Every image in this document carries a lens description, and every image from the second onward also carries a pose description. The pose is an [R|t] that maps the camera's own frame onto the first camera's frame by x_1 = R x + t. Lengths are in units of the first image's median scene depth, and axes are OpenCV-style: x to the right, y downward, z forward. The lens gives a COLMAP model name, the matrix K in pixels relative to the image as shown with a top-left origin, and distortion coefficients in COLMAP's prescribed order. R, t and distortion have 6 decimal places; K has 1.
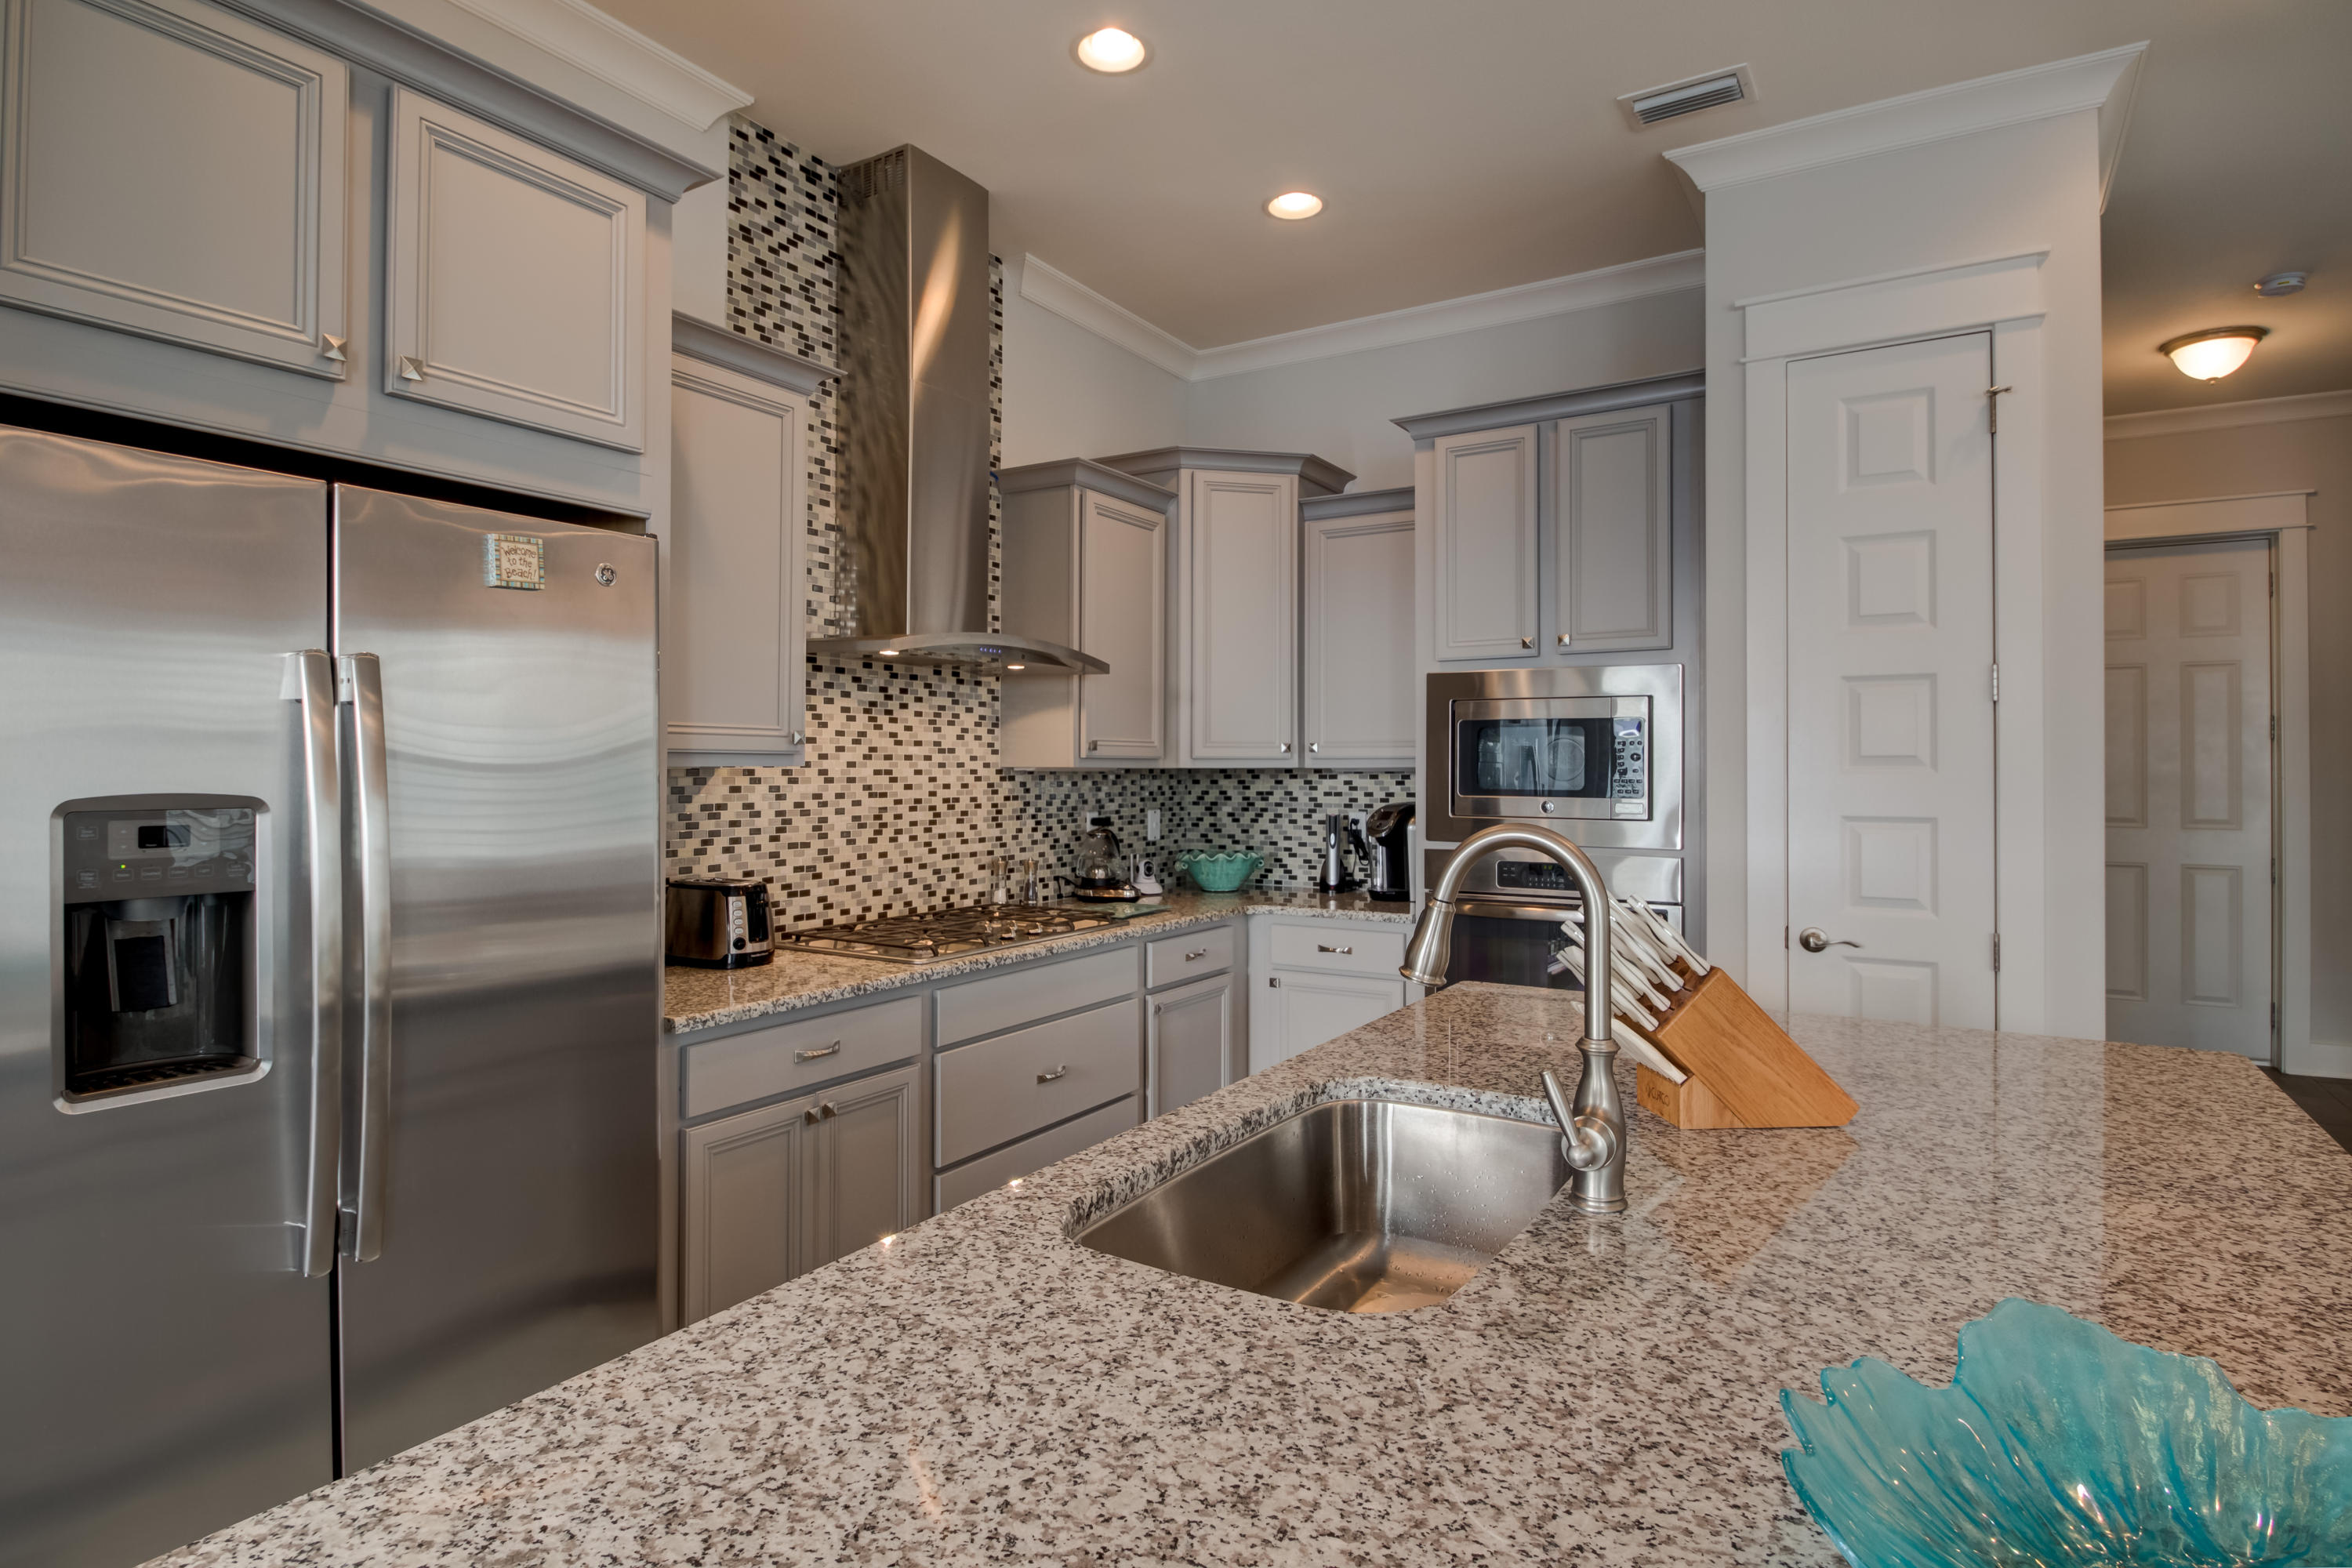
lens RADIAL K [[1226.0, 0, 1177.1], [0, 1226.0, 761.7], [0, 0, 1]] dist [0.002941, -0.017147]
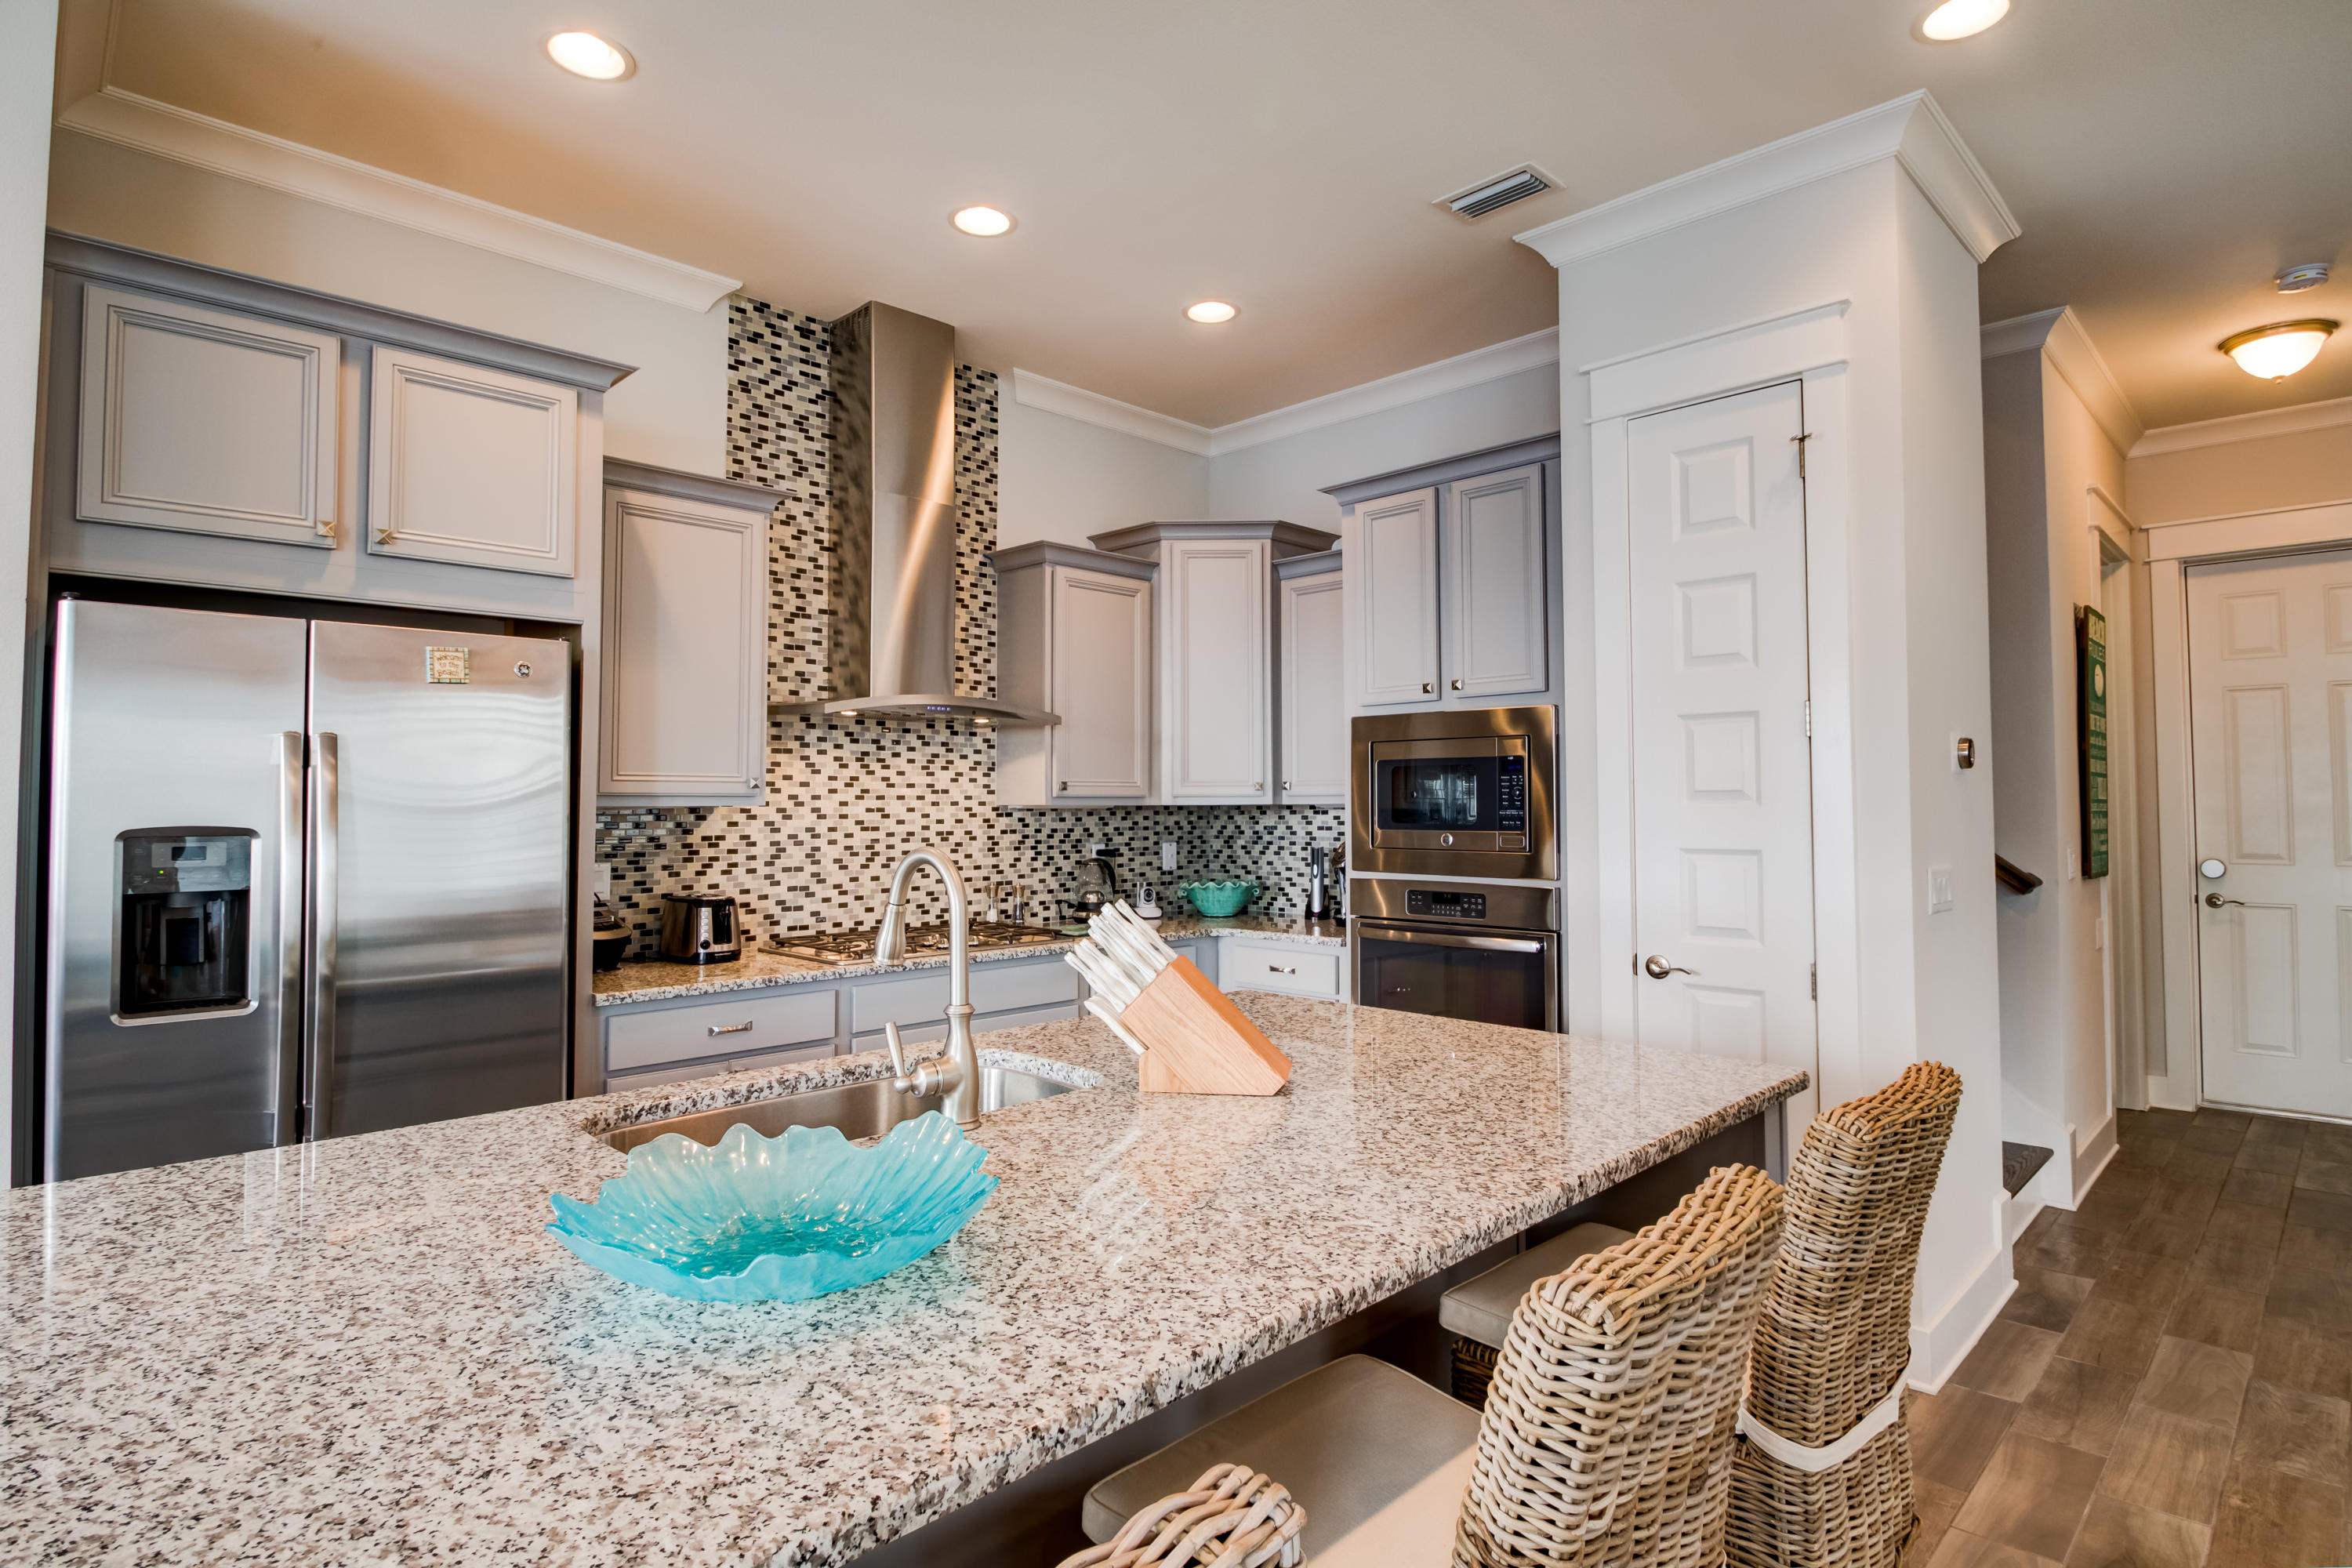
lens RADIAL K [[1206.1, 0, 1168.9], [0, 1206.1, 761.4], [0, 0, 1]] dist [0.003063, -0.013616]
pose [[0.973067, -0.013320, -0.230139, 0.306703], [0.006265, 0.999488, -0.031361, -0.000109], [0.230439, 0.029075, 0.972652, -0.088743]]
